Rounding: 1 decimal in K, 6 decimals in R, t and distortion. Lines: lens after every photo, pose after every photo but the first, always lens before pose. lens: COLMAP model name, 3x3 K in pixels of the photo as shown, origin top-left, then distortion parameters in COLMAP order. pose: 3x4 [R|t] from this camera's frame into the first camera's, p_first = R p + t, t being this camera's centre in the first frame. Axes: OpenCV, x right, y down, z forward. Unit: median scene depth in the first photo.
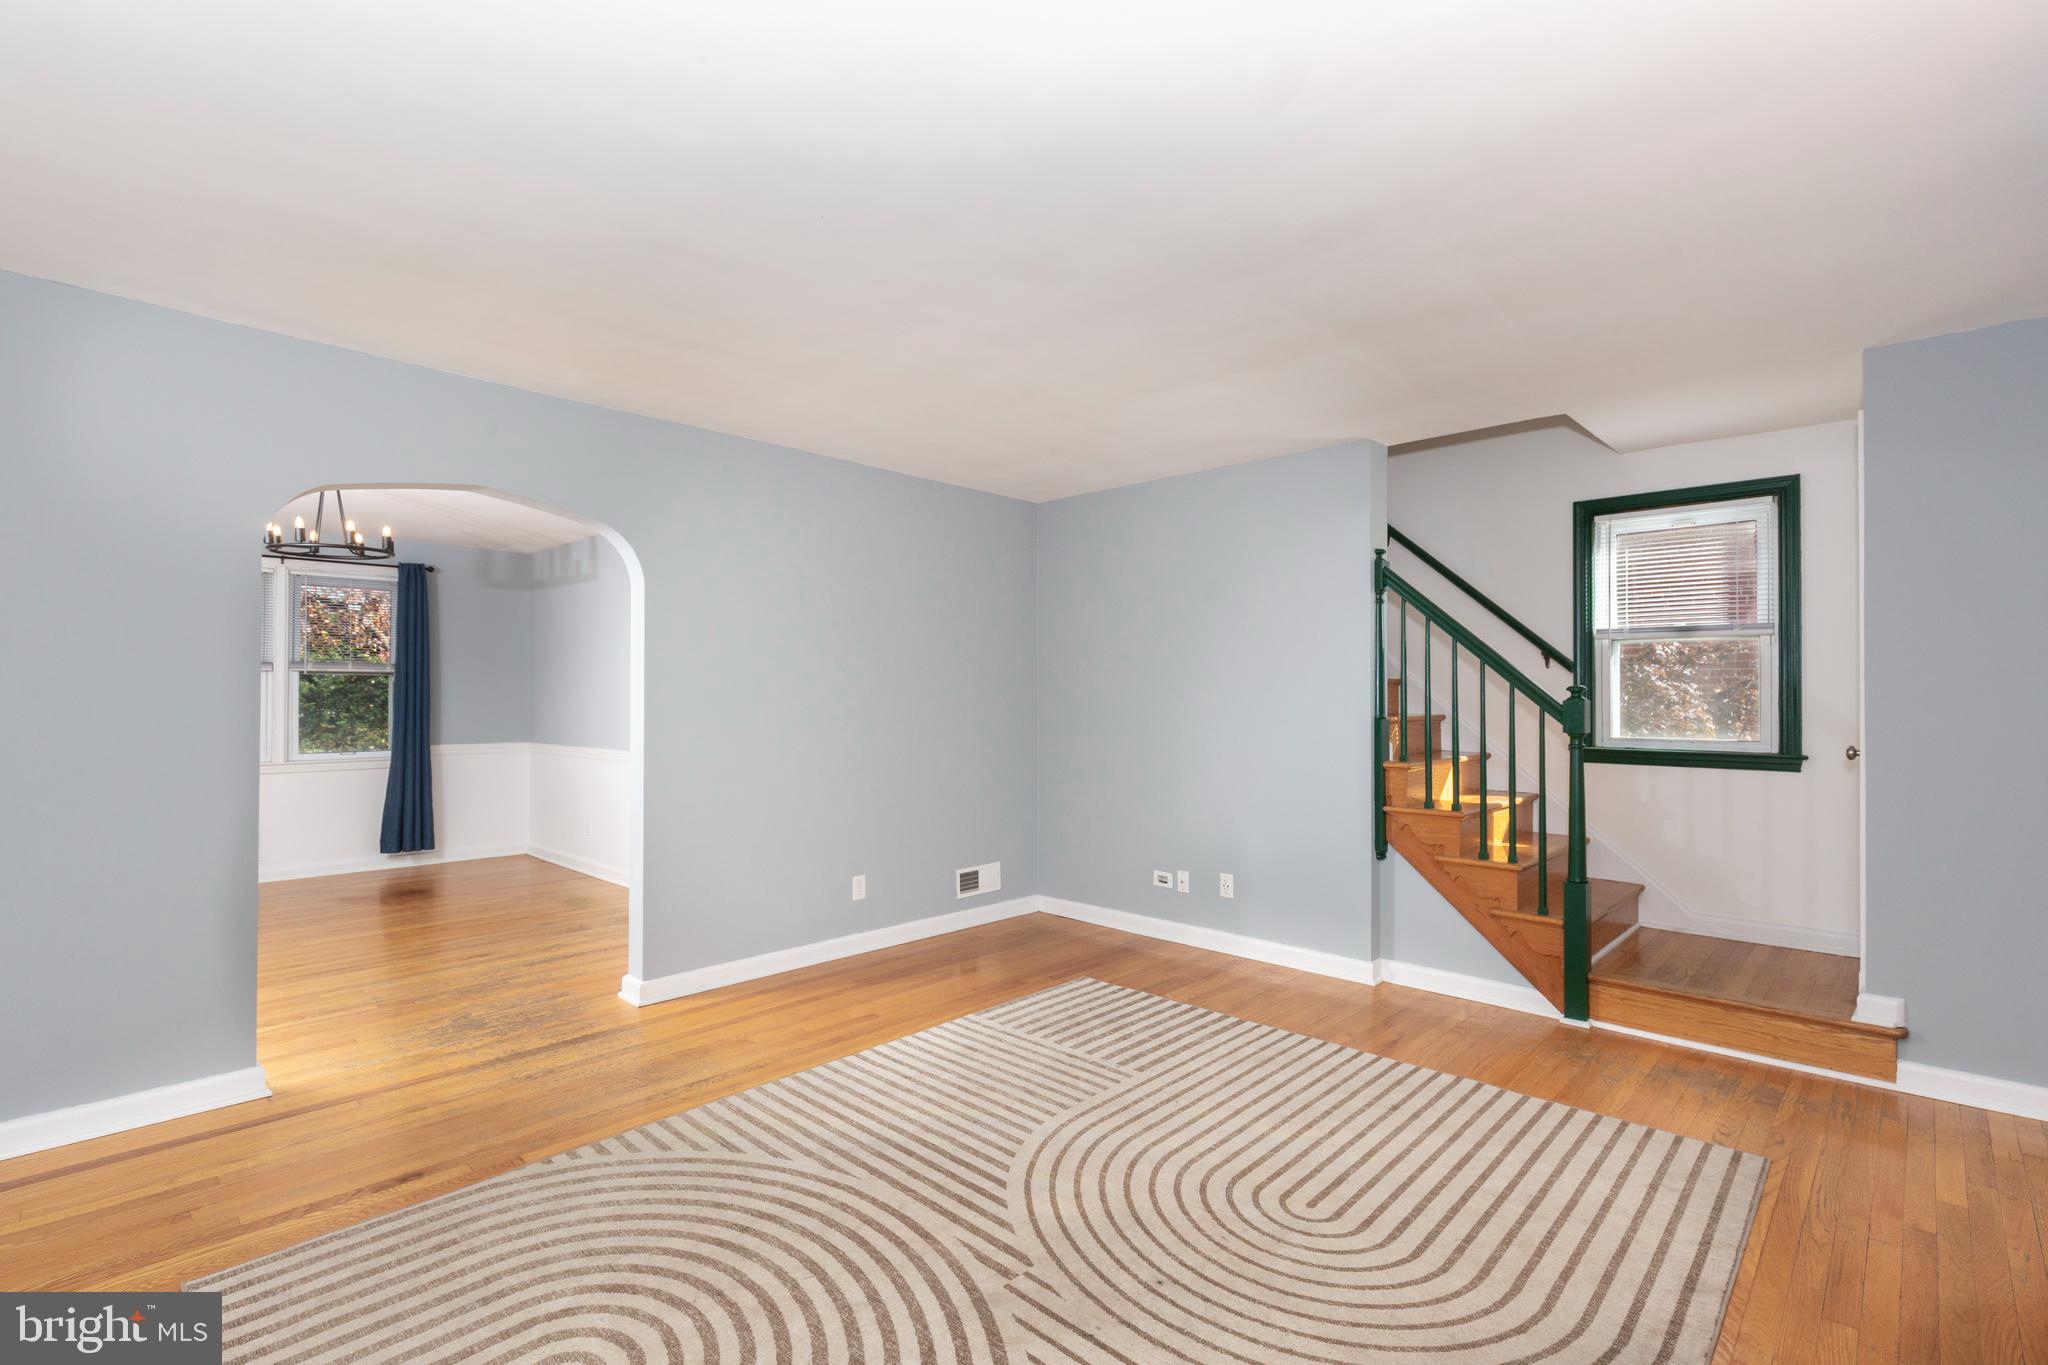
lens RADIAL K [[944.1, 0, 1018.6], [0, 944.1, 684.2], [0, 0, 1]] dist [0.004877, -0.000321]
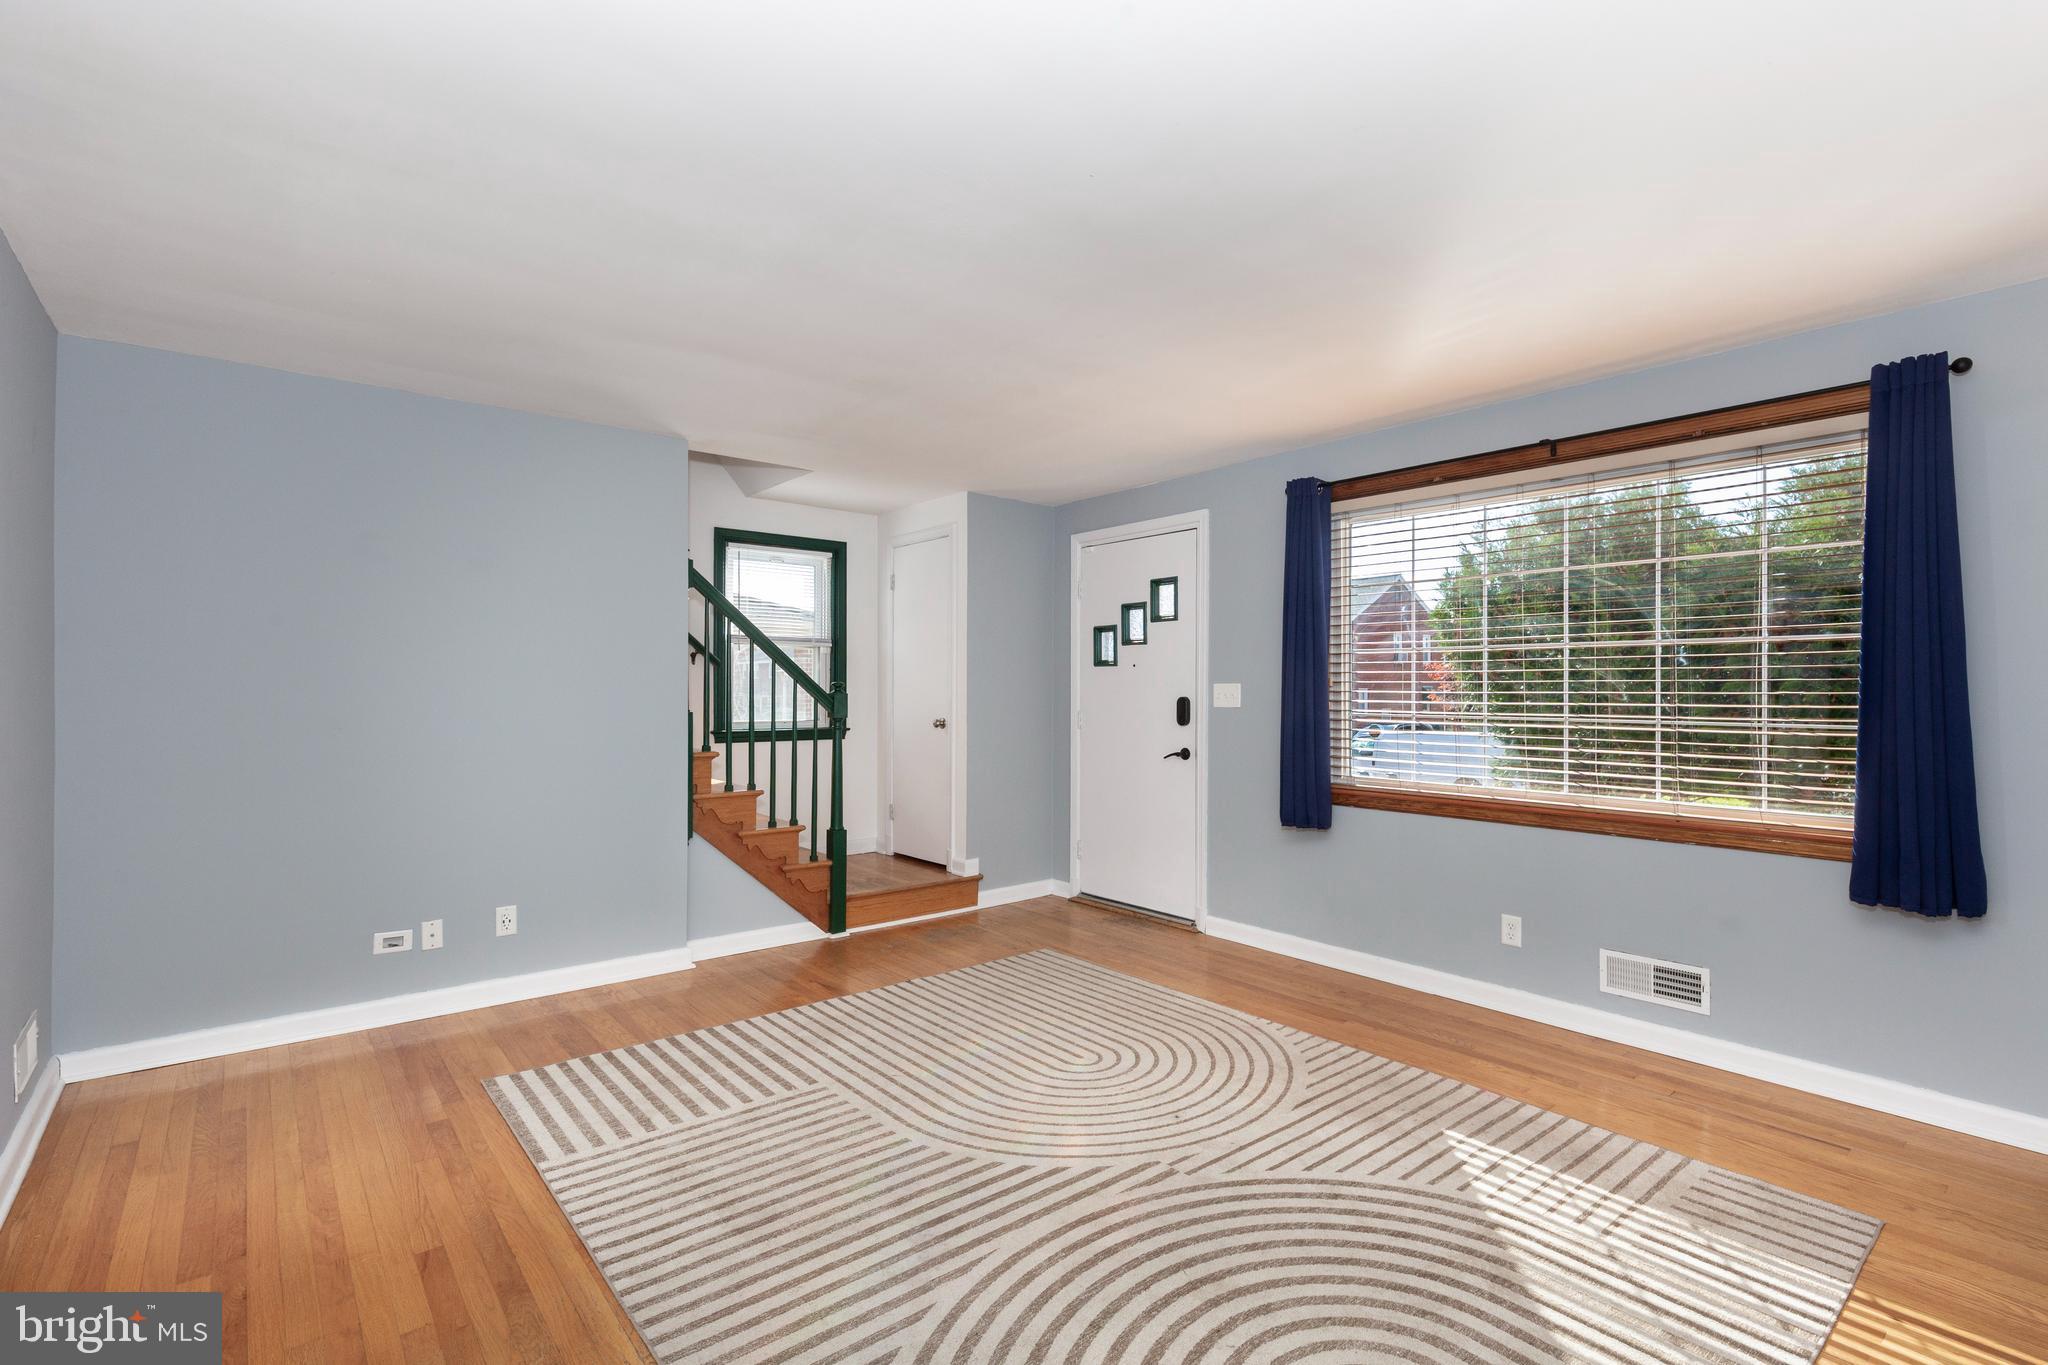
lens RADIAL K [[944.1, 0, 1018.6], [0, 944.1, 684.2], [0, 0, 1]] dist [0.004877, -0.000321]
pose [[0.119361, 0.000372, 0.992851, -0.771842], [-0.017303, 0.999849, 0.001705, -0.002221], [-0.992700, -0.017383, 0.119350, 0.658265]]
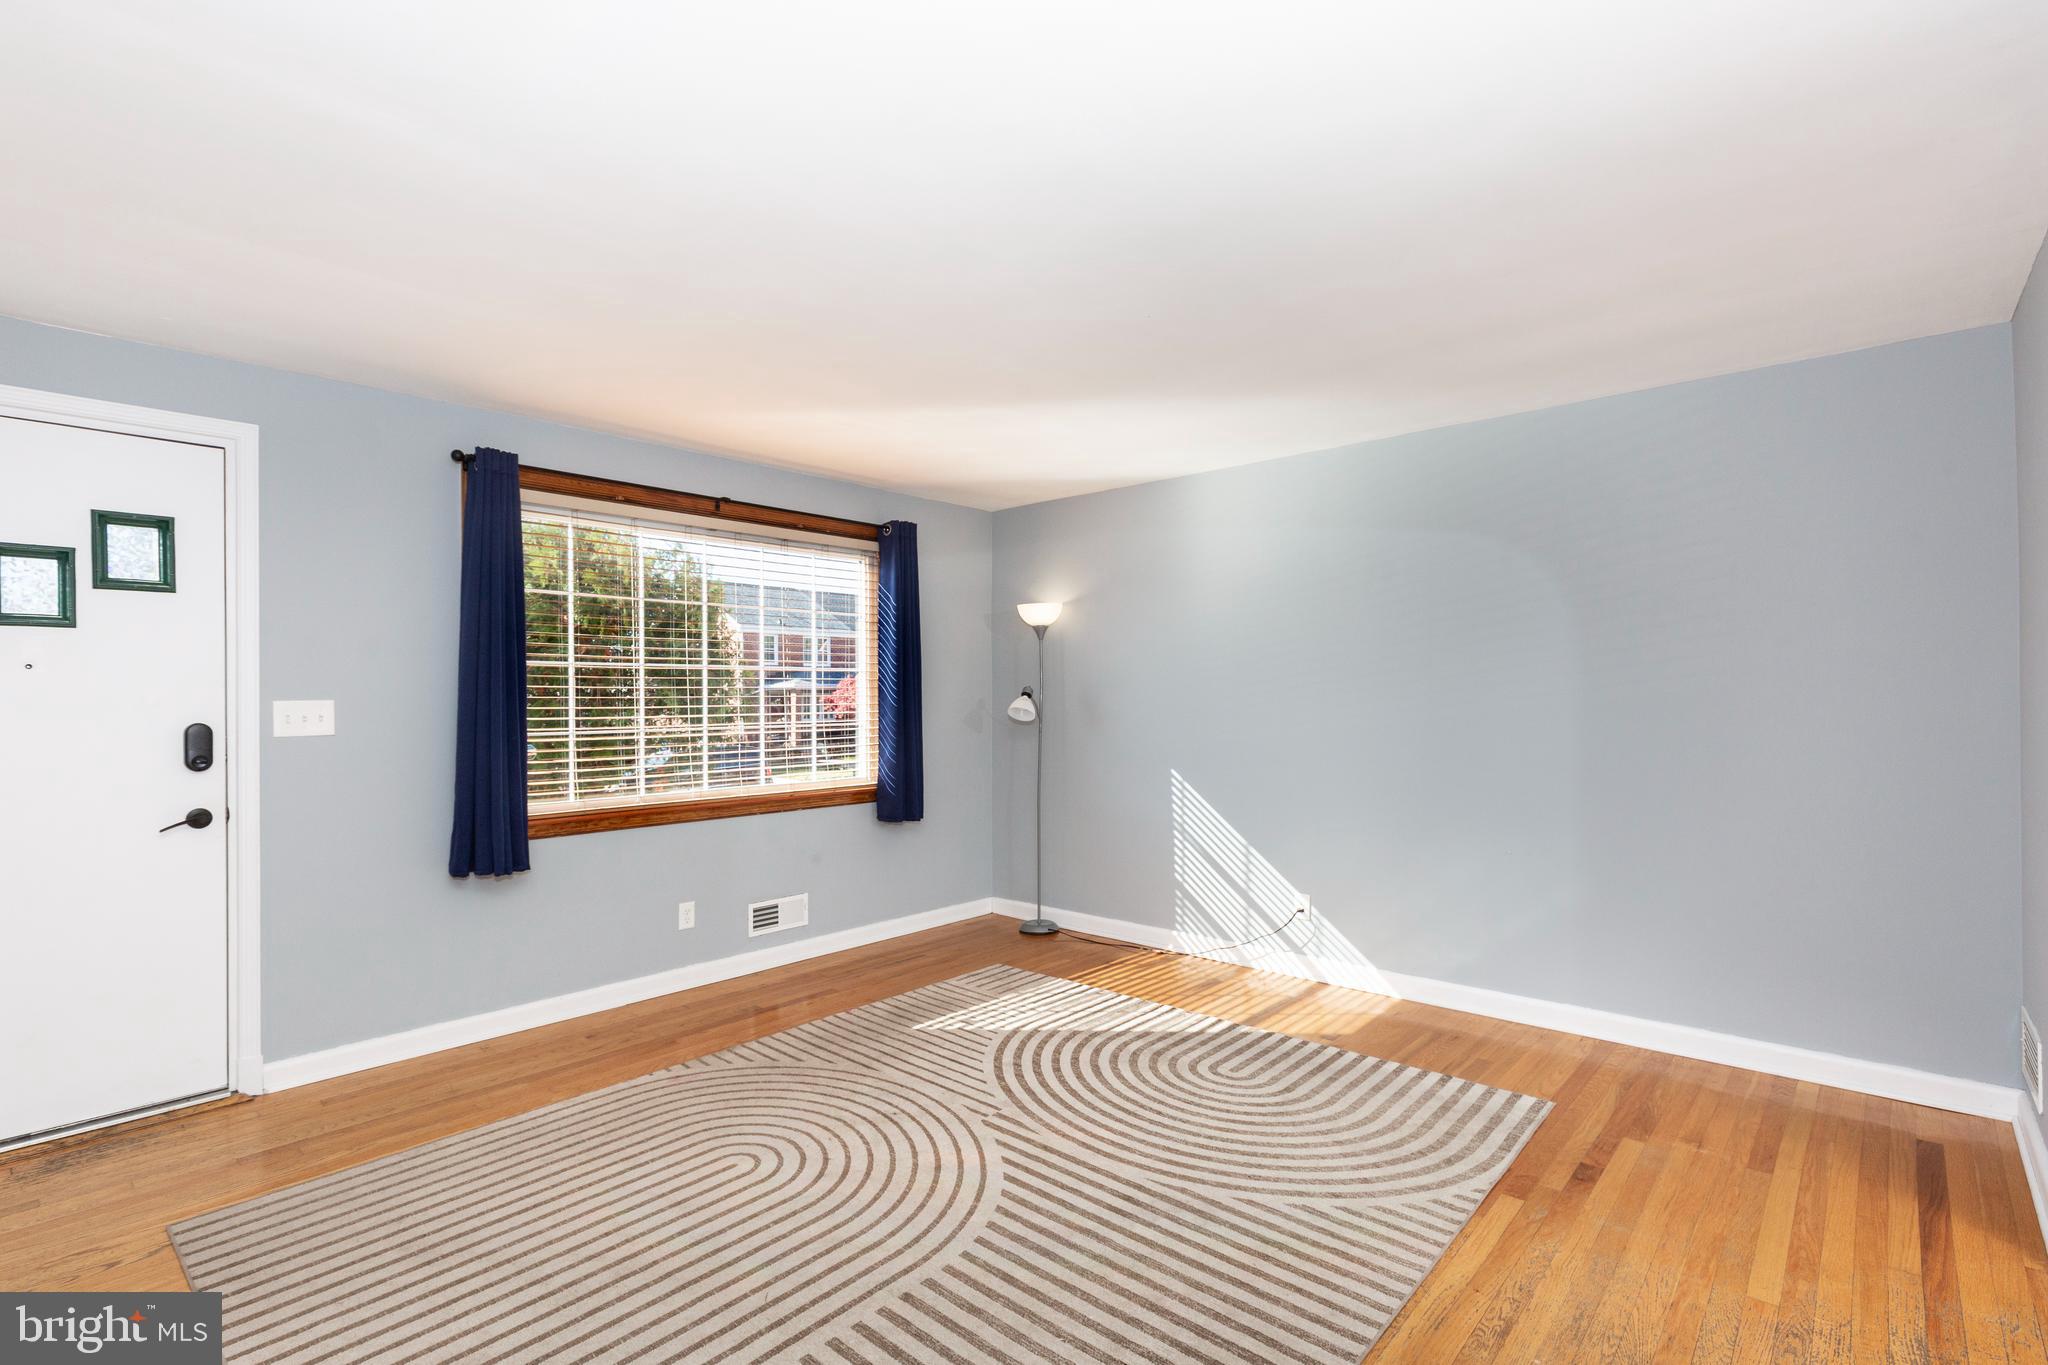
lens RADIAL K [[964.2, 0, 1024.4], [0, 964.2, 700.3], [0, 0, 1]] dist [0.009438, -0.000078]
pose [[-0.999207, 0.005396, -0.039444, 0.002679], [0.005953, 0.999884, -0.014016, 0.011473], [0.039364, -0.014240, -0.999123, 1.529415]]
